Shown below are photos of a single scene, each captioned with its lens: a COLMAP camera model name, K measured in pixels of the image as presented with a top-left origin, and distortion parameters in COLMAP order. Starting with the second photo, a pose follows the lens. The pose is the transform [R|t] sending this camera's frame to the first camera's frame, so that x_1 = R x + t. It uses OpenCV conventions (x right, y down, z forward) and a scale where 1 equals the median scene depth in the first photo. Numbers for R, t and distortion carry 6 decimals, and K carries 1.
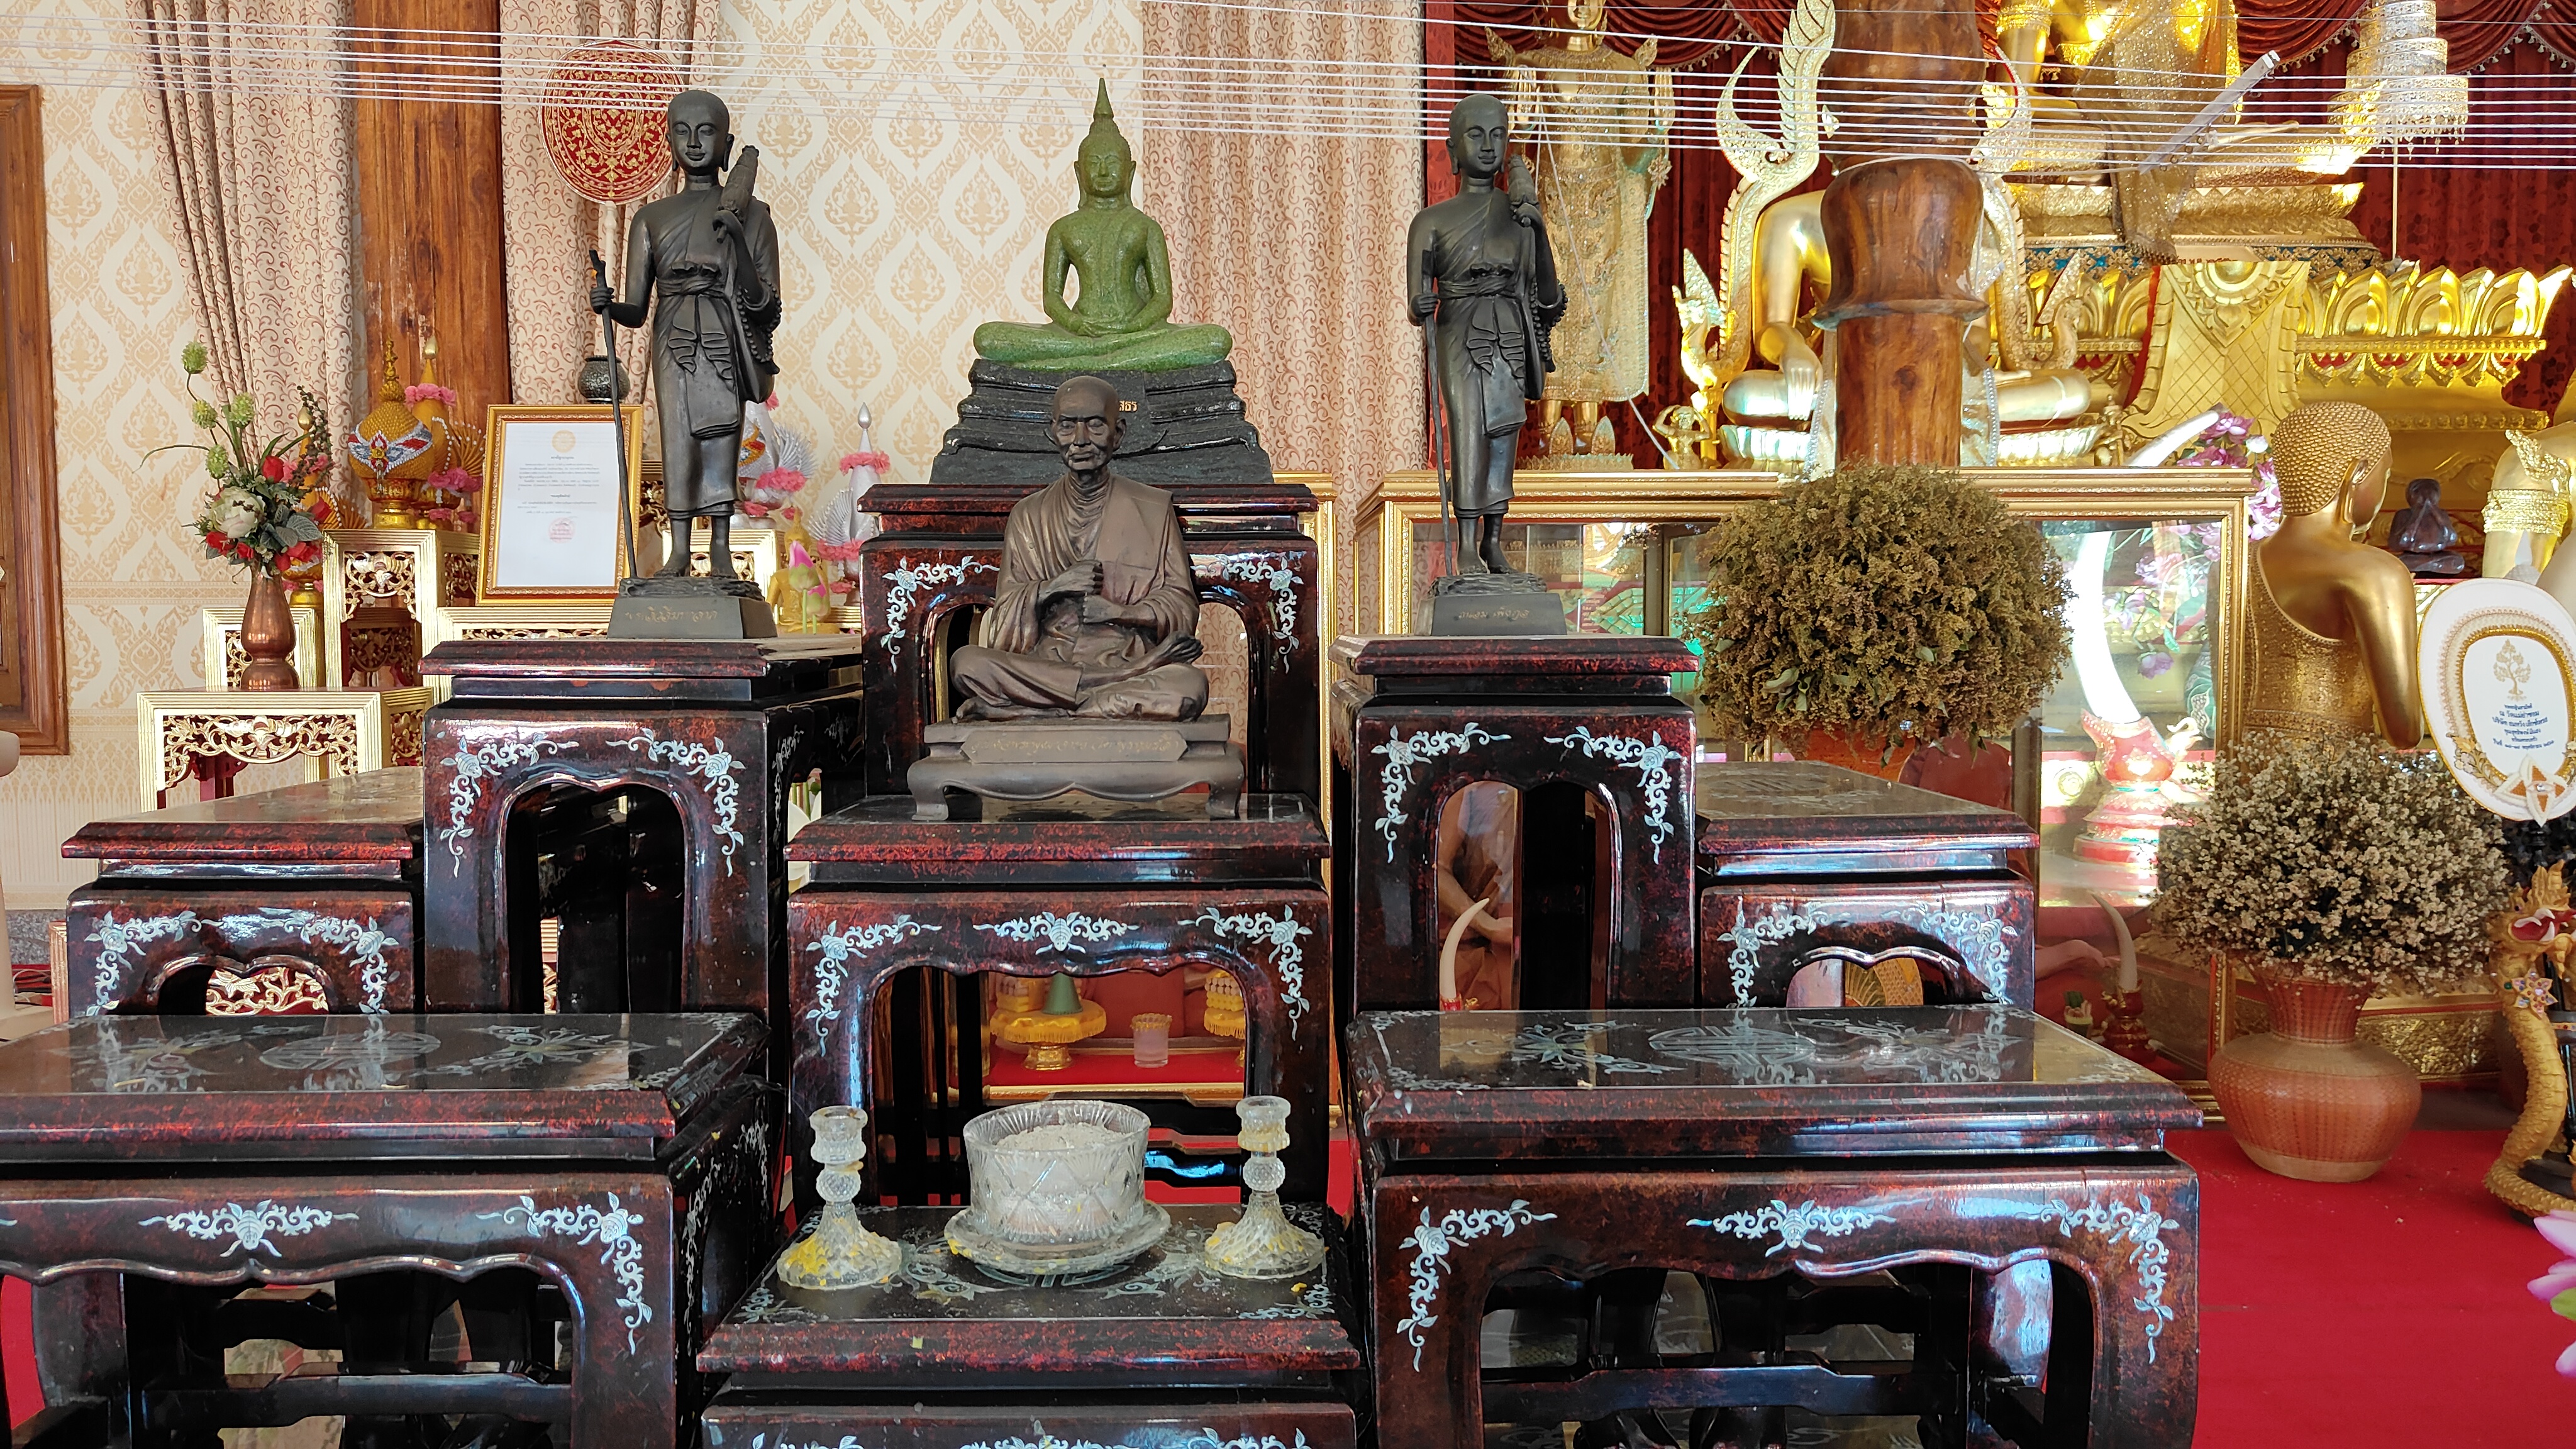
lens RADIAL K [[1798.2, 0, 1288.0], [0, 1798.2, 724.5], [0, 0, 1]] dist [0.005103, 0.001446]
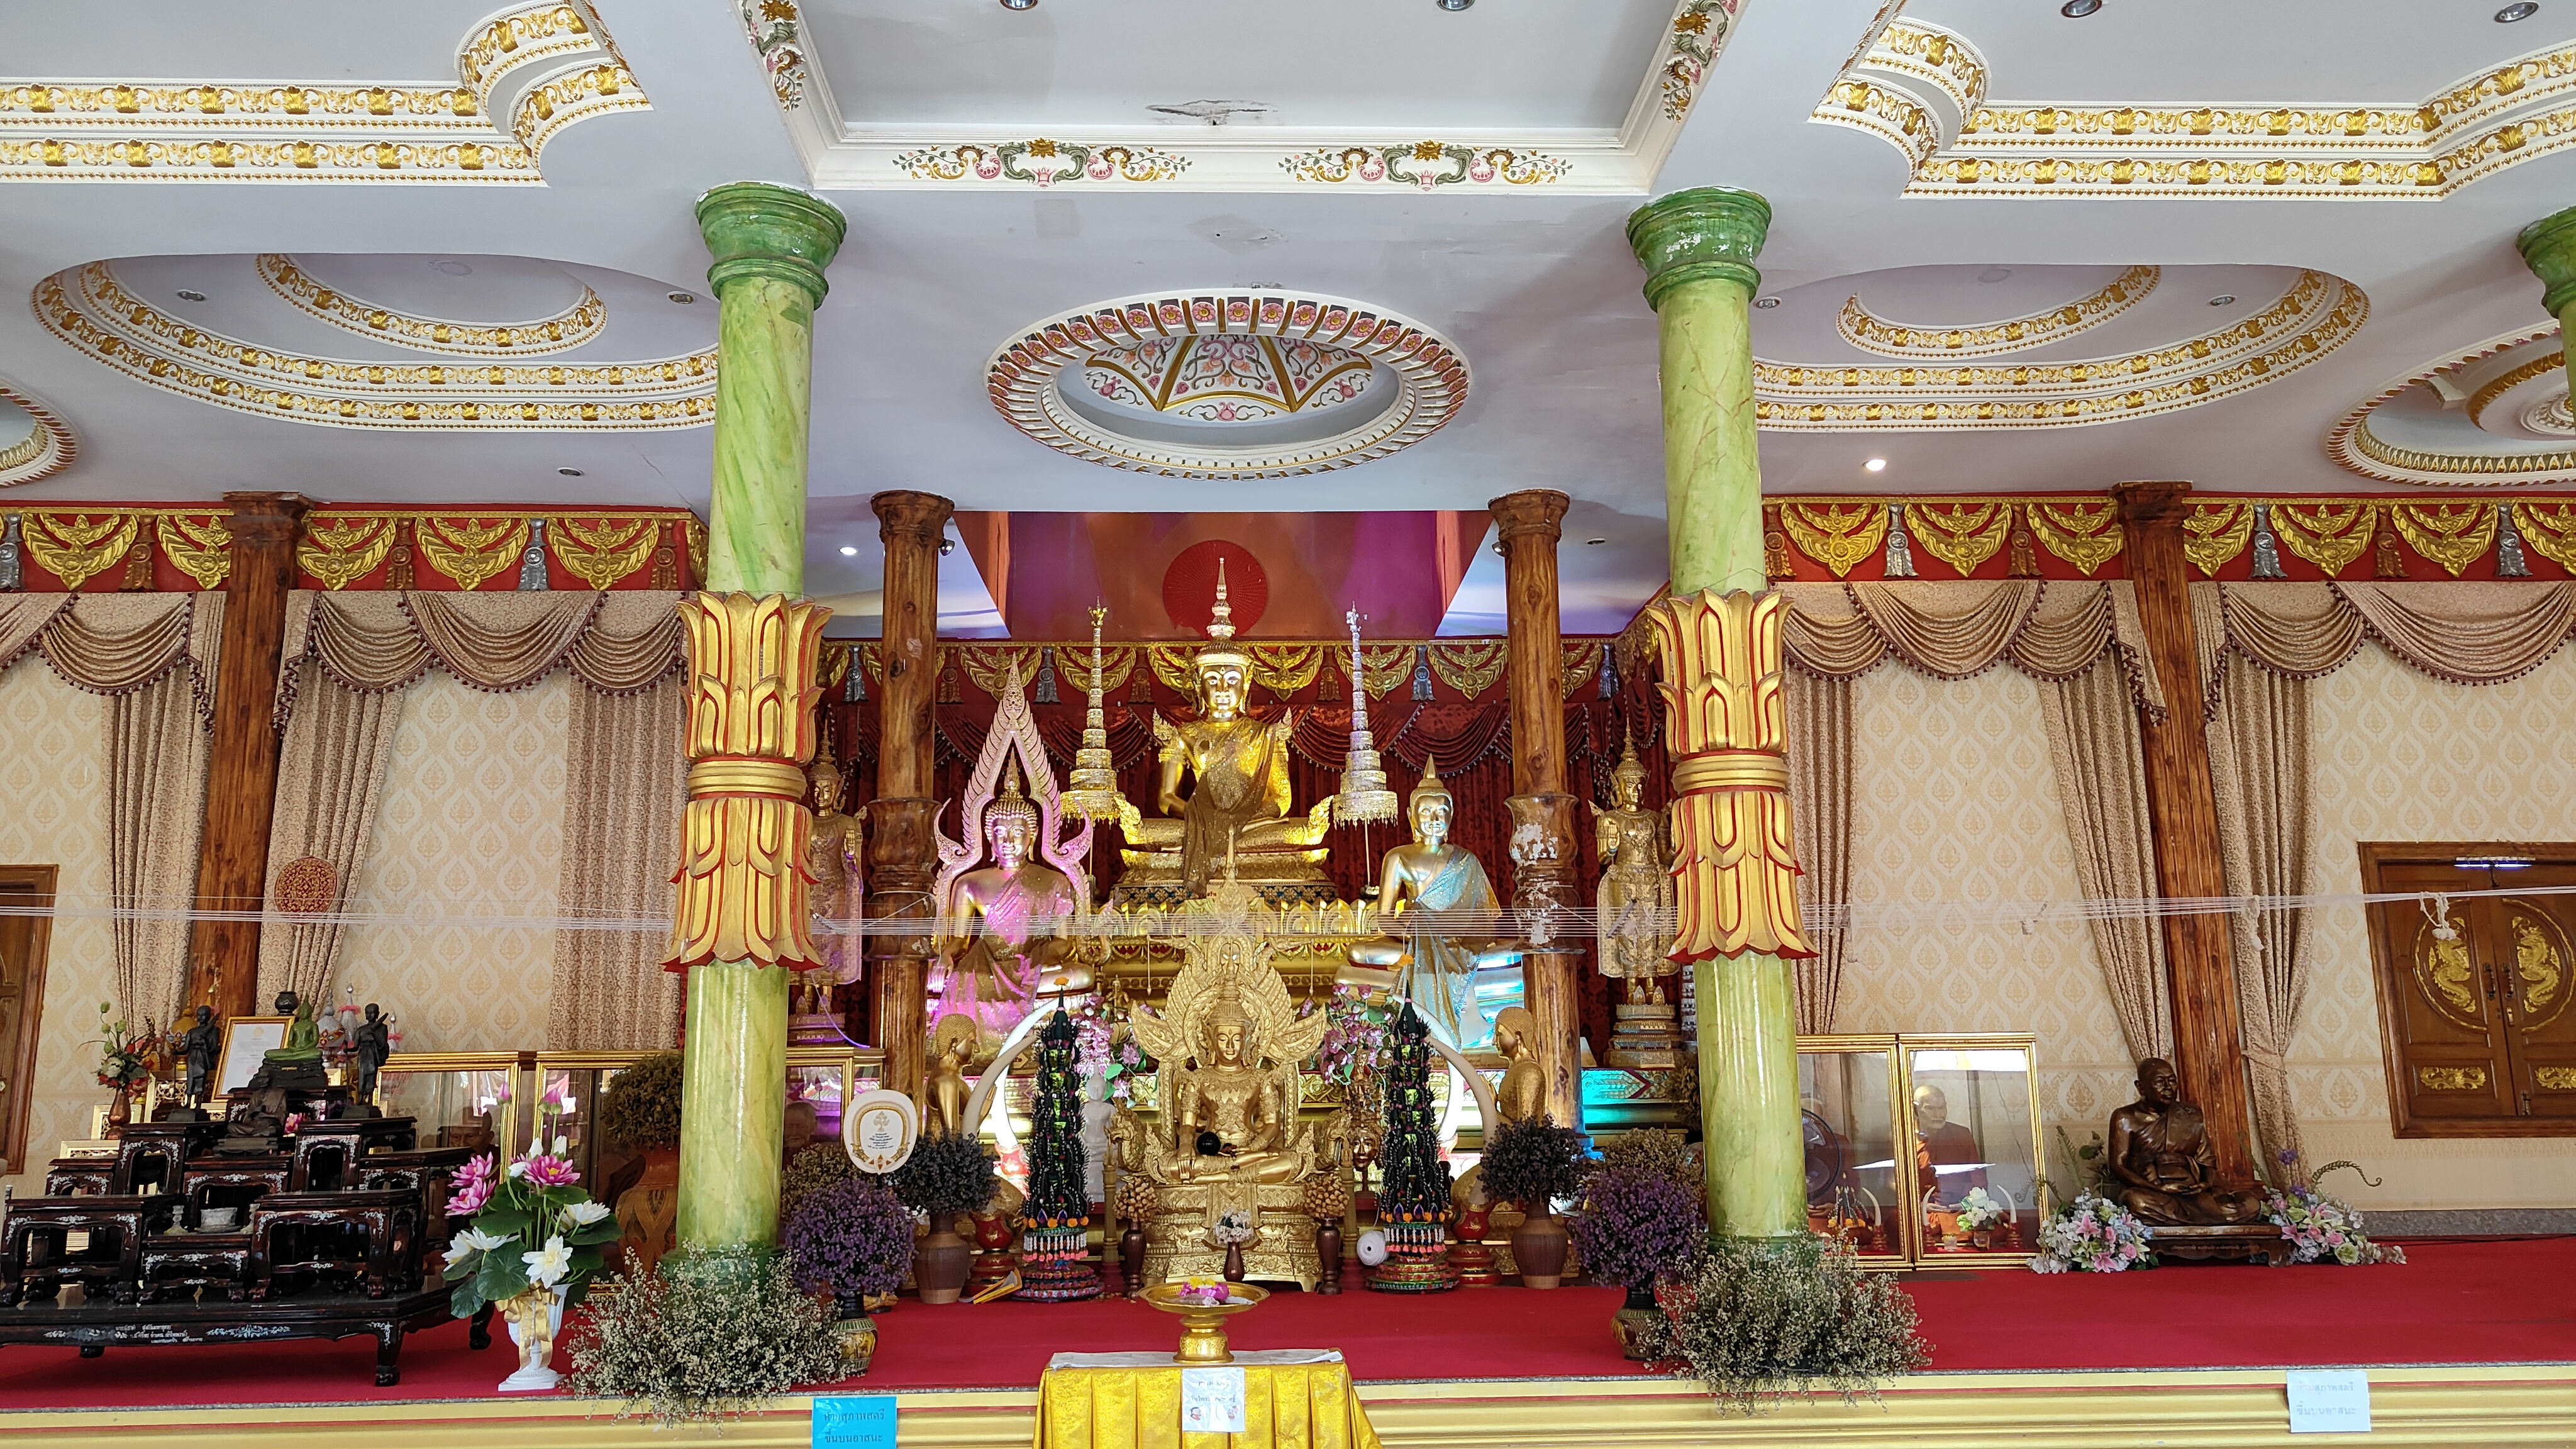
lens RADIAL K [[1798.2, 0, 1288.0], [0, 1798.2, 724.5], [0, 0, 1]] dist [0.005103, 0.001446]
pose [[0.999703, -0.005686, 0.023685, 0.795047], [0.011324, 0.969397, -0.245236, 0.043573], [-0.021566, 0.245432, 0.969174, -1.267149]]
